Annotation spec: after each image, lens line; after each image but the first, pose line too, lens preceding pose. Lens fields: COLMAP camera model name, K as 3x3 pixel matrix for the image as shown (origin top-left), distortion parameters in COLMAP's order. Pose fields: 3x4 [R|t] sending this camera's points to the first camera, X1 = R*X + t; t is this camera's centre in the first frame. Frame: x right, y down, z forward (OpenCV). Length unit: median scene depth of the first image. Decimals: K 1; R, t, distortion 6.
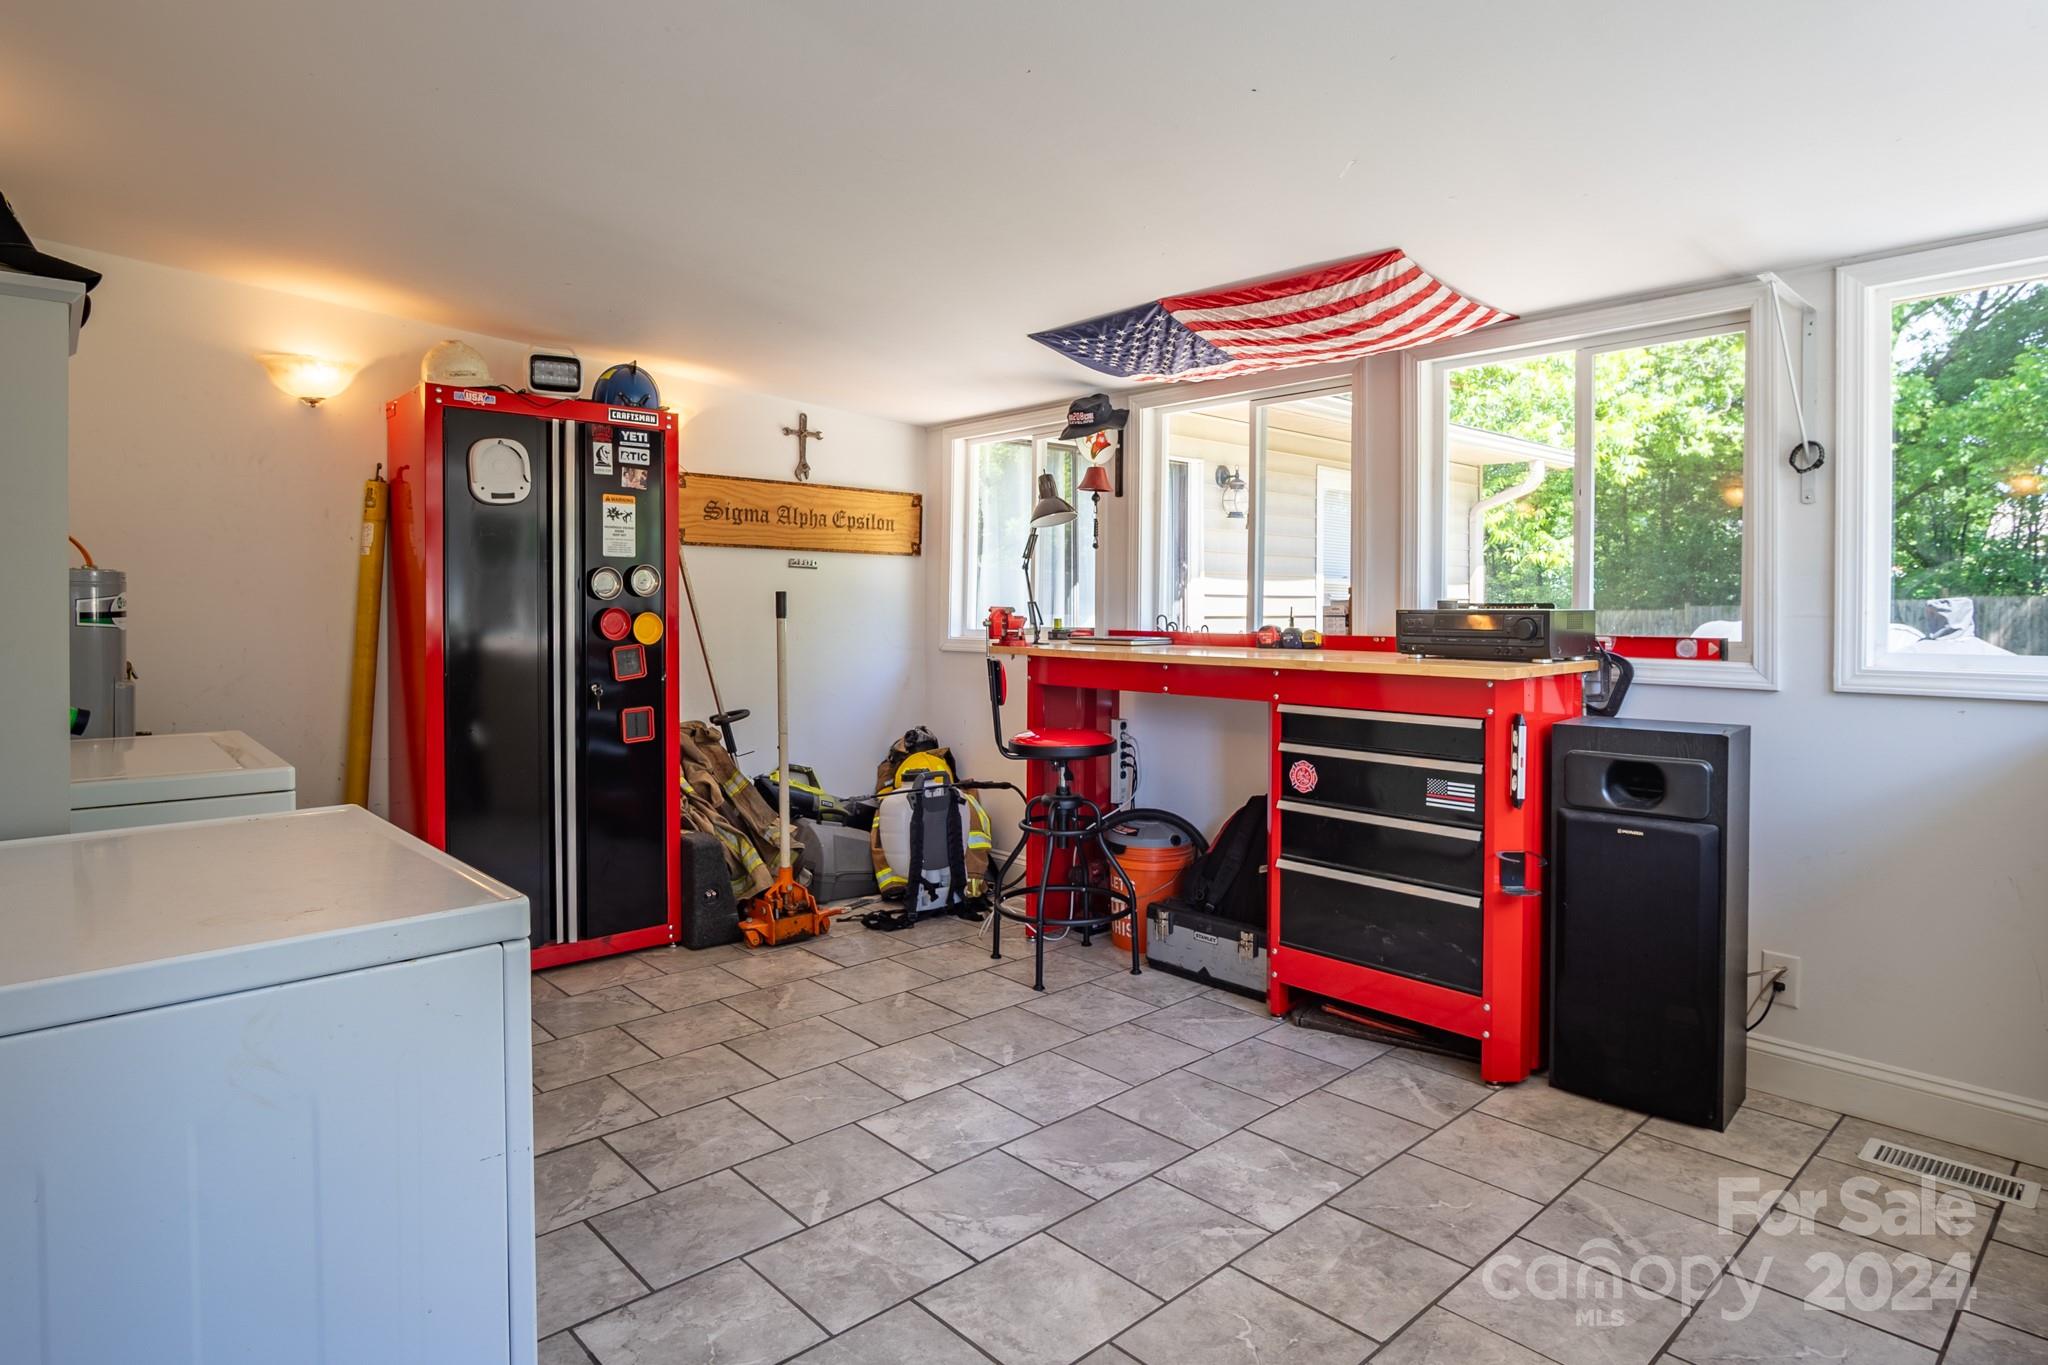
lens RADIAL K [[1137.6, 0, 1023.1], [0, 1137.6, 635.9], [0, 0, 1]] dist [-0.028138, 0.000131]
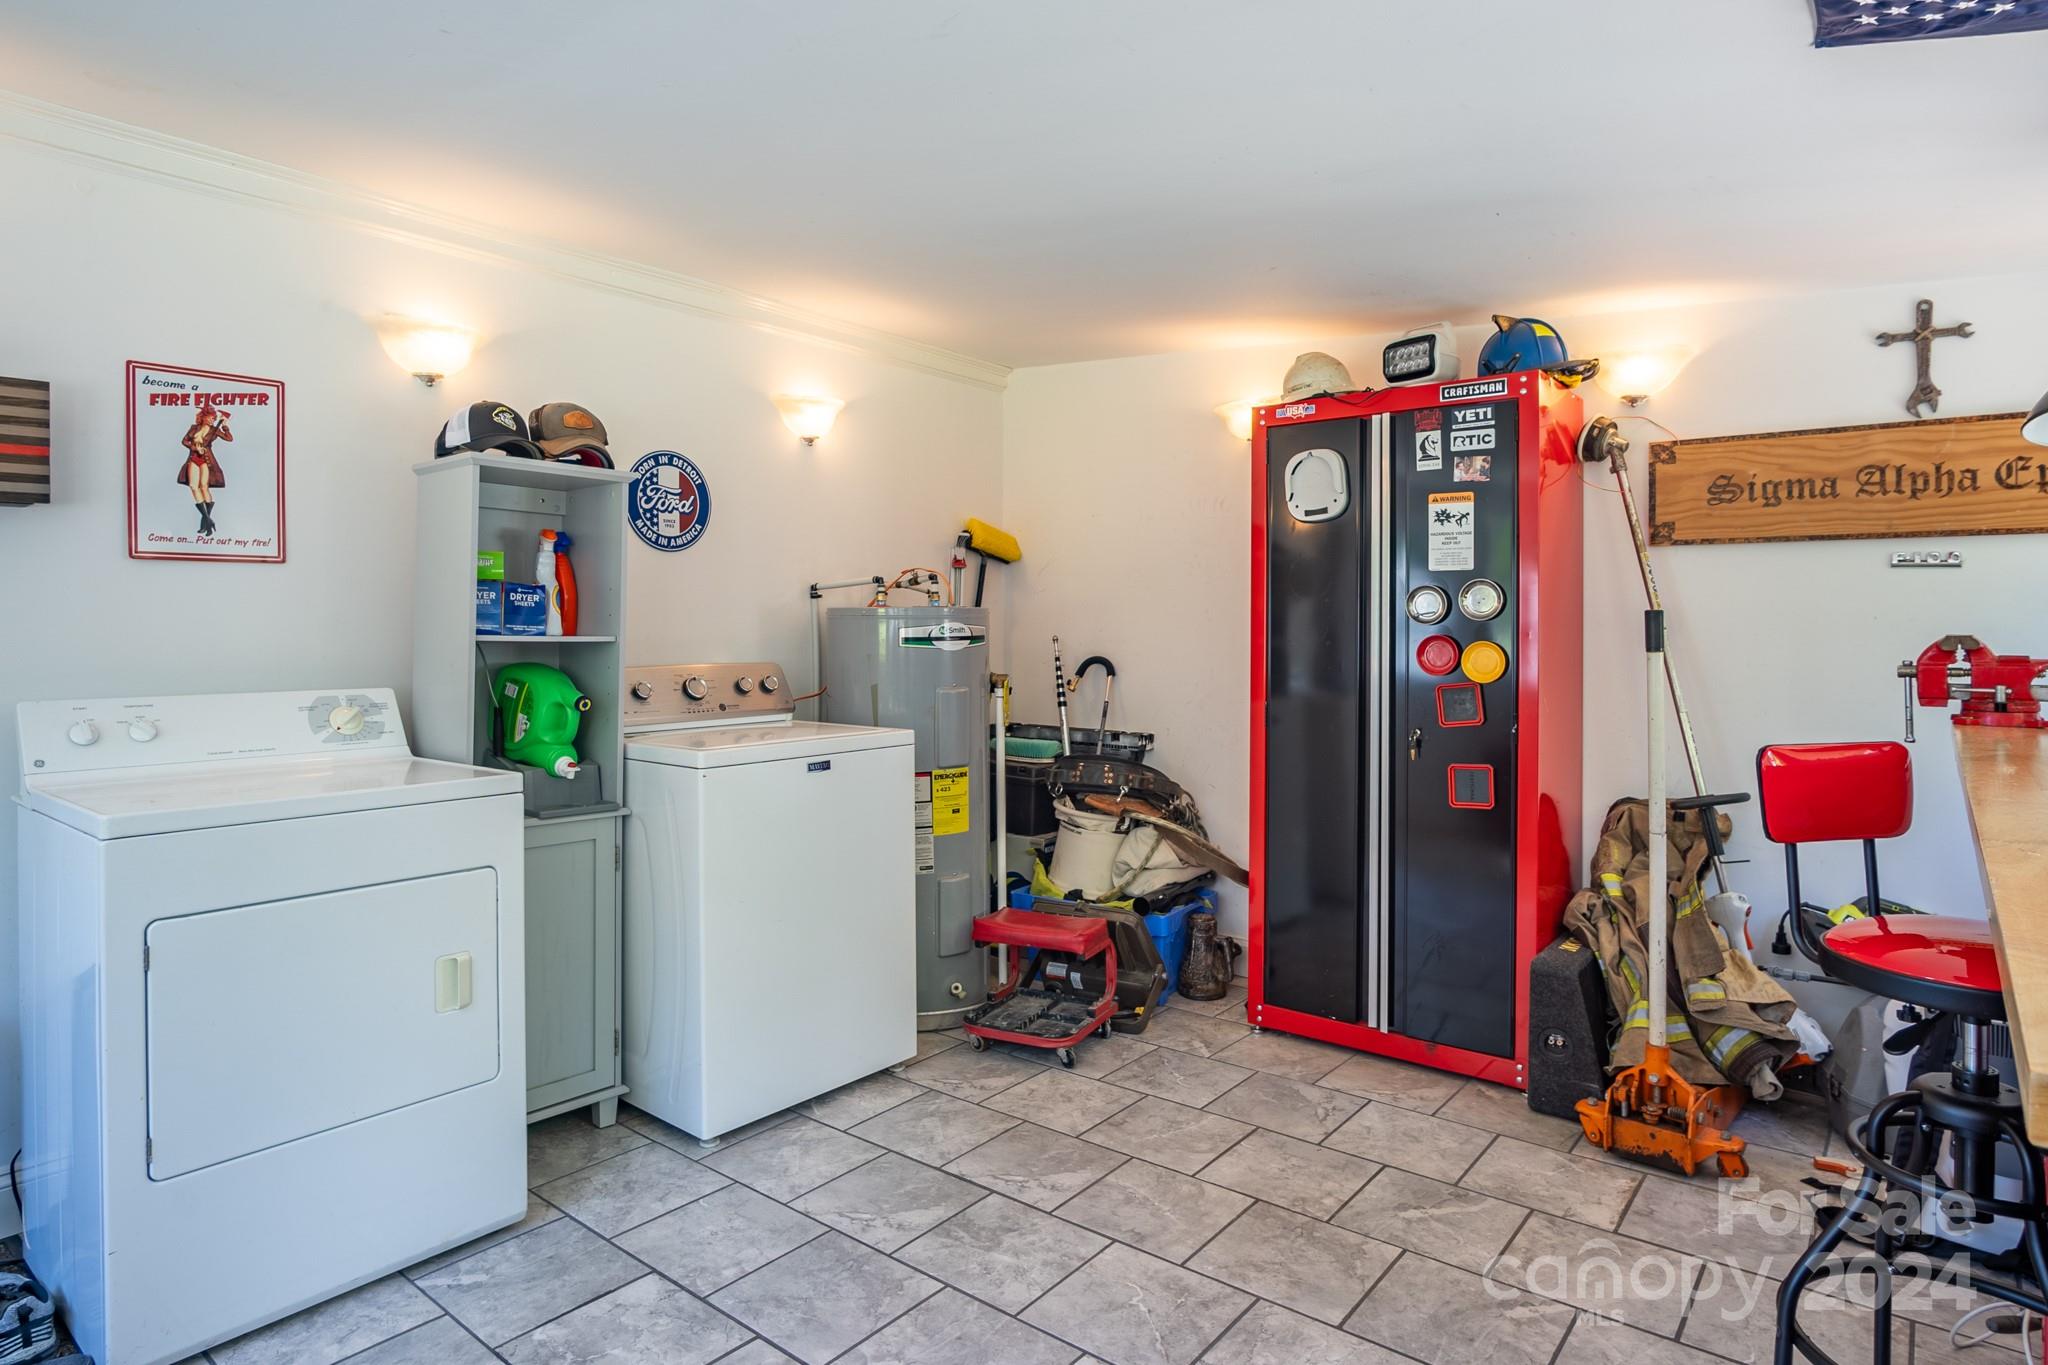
lens RADIAL K [[1137.6, 0, 1023.1], [0, 1137.6, 635.9], [0, 0, 1]] dist [-0.028138, 0.000131]
pose [[0.144144, 0.005195, -0.989543, 0.388789], [-0.024805, 0.999691, 0.001635, -0.018283], [0.989246, 0.024310, 0.144229, 0.597584]]
